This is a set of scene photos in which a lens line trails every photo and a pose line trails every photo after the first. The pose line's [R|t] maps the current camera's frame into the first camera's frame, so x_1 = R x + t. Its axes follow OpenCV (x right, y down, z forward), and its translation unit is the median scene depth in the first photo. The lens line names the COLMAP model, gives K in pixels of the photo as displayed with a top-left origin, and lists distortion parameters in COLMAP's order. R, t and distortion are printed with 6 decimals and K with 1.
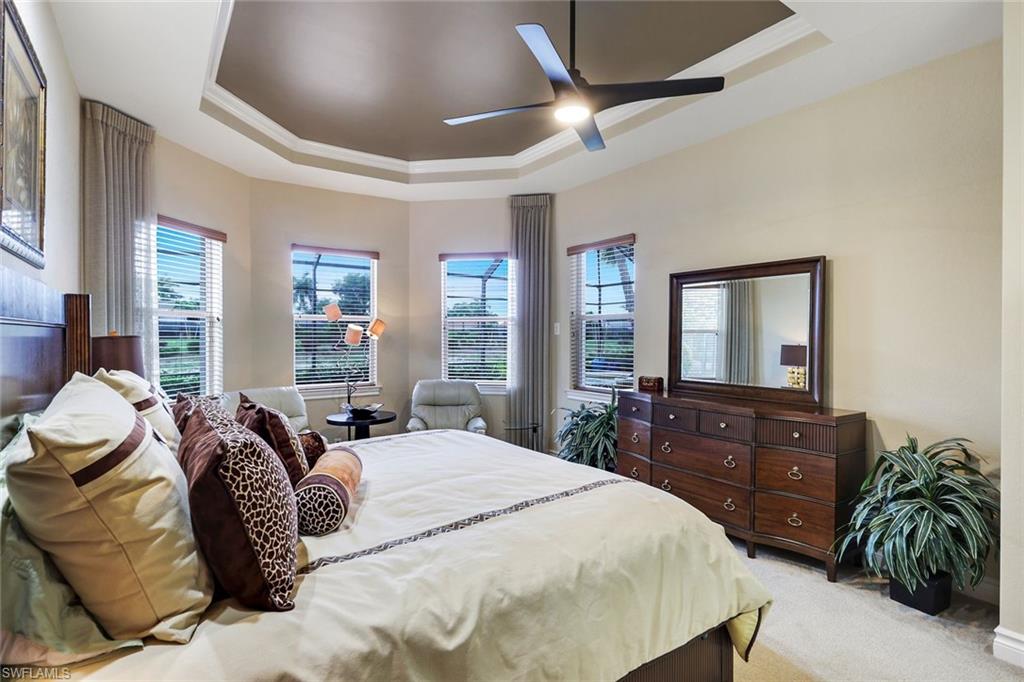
lens RADIAL K [[508.0, 0, 512.7], [0, 508.0, 341.8], [0, 0, 1]] dist [-0.000381, 0.000034]
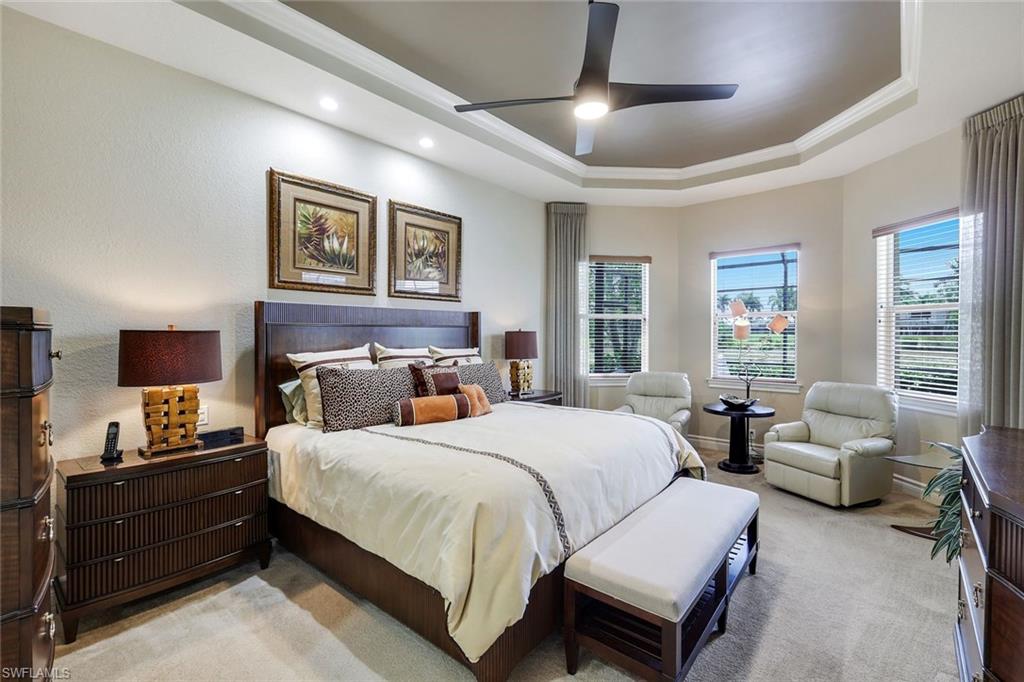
lens RADIAL K [[459.7, 0, 512.7], [0, 459.7, 338.2], [0, 0, 1]] dist [-0.002310, -0.000132]
pose [[0.243684, 0.009708, -0.969806, 0.472609], [-0.007956, 0.999936, 0.008010, -0.001130], [0.969822, 0.005764, 0.243746, 0.300711]]
